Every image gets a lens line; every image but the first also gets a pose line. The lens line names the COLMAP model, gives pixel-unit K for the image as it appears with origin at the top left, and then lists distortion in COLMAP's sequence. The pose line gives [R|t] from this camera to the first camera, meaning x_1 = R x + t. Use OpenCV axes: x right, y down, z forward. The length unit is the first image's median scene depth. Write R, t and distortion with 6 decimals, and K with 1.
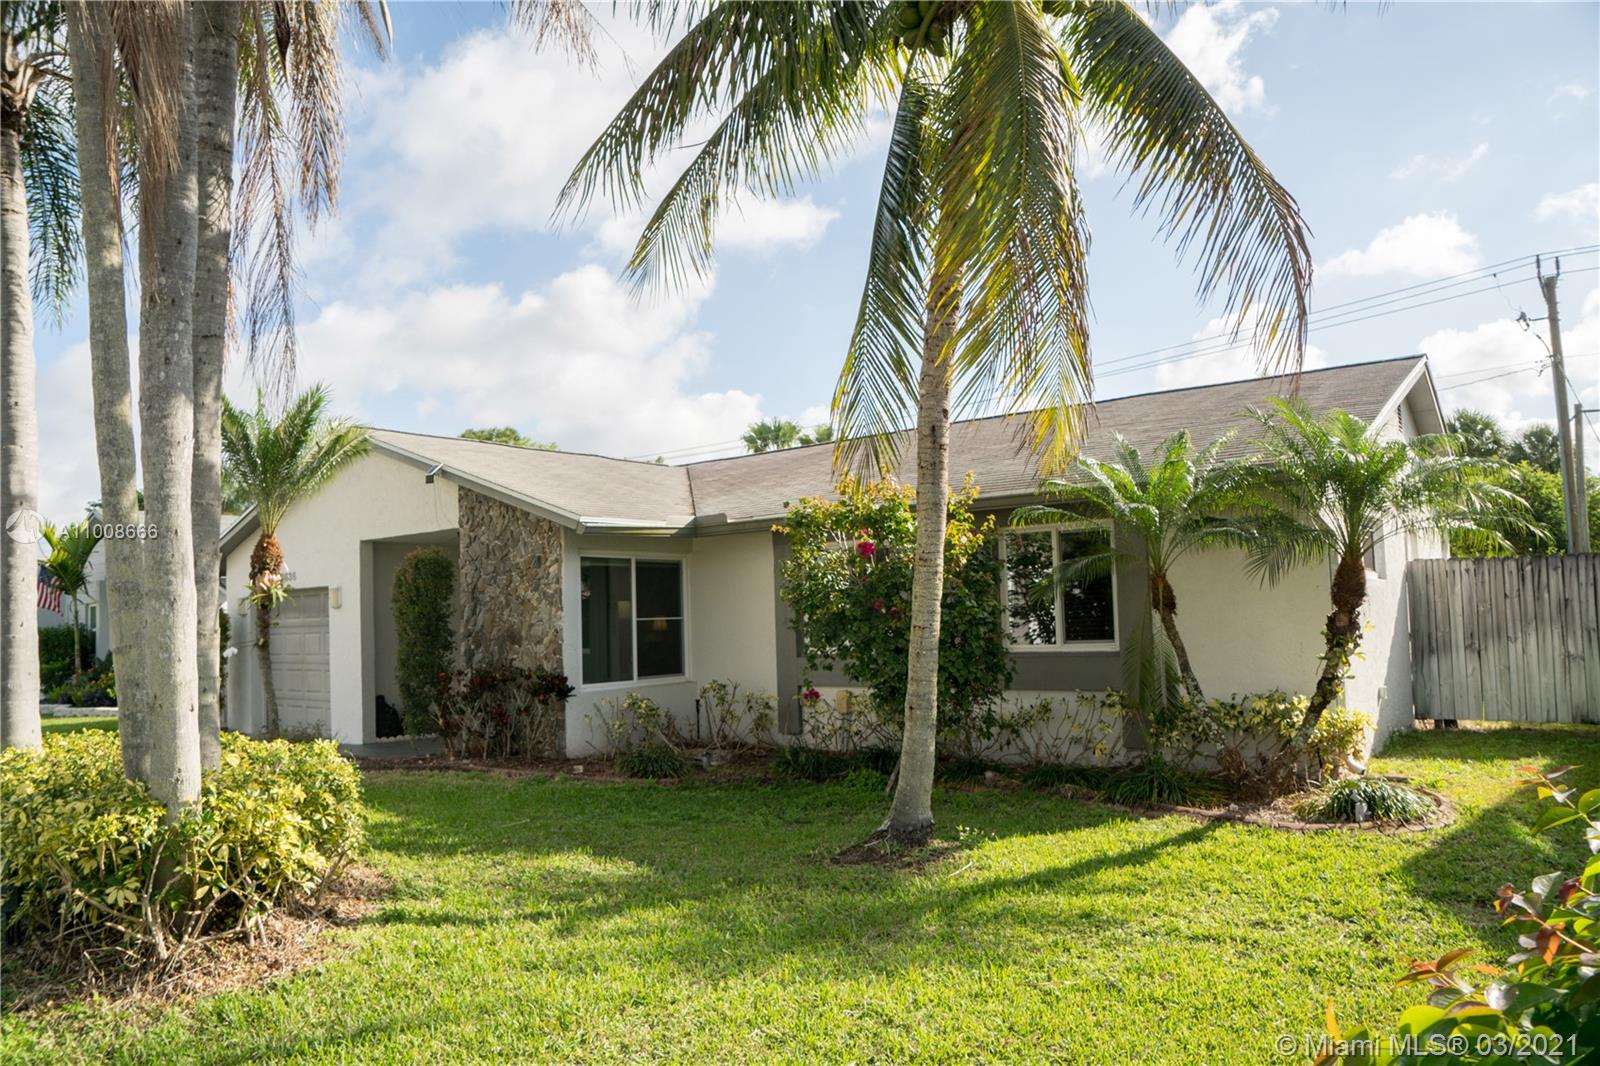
lens RADIAL K [[1090.0, 0, 800.0], [0, 1090.0, 533.0], [0, 0, 1]] dist [-0.079407, 0.004235]
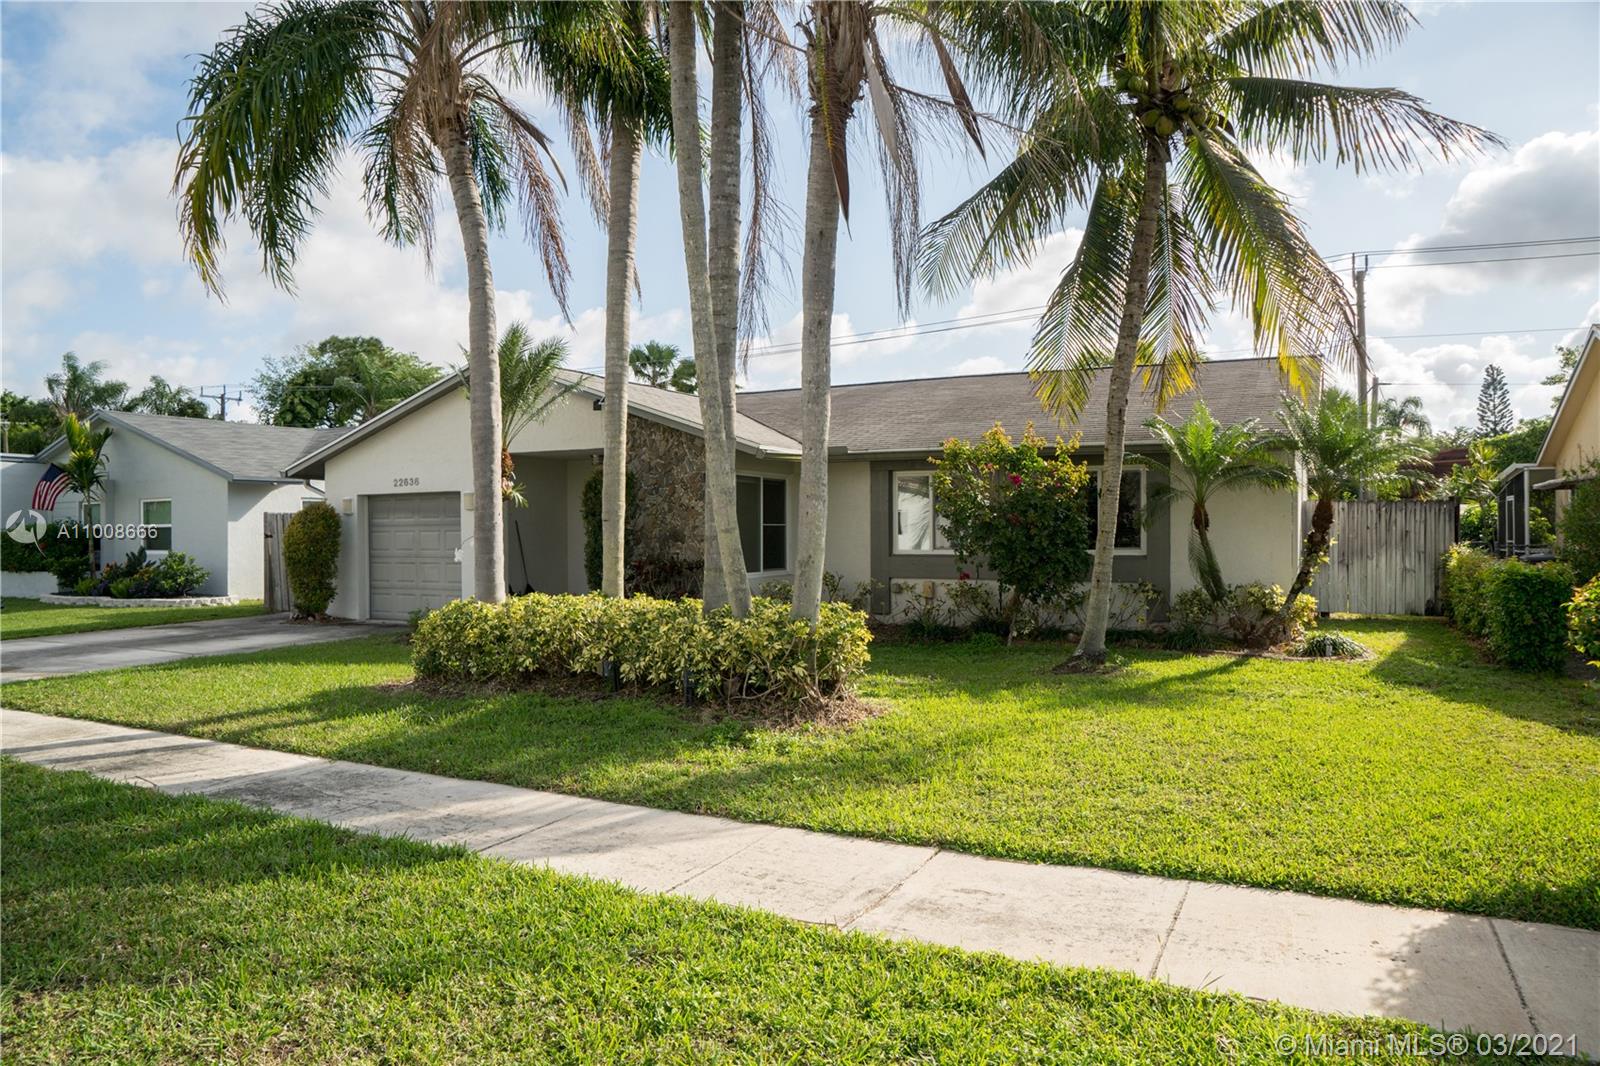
lens RADIAL K [[1095.6, 0, 799.0], [0, 1095.6, 541.8], [0, 0, 1]] dist [-0.151179, 0.072739]
pose [[0.983189, 0.024843, 0.180894, -0.376301], [-0.039883, 0.995998, 0.079986, -0.005647], [-0.178183, -0.085856, 0.980245, -0.297865]]
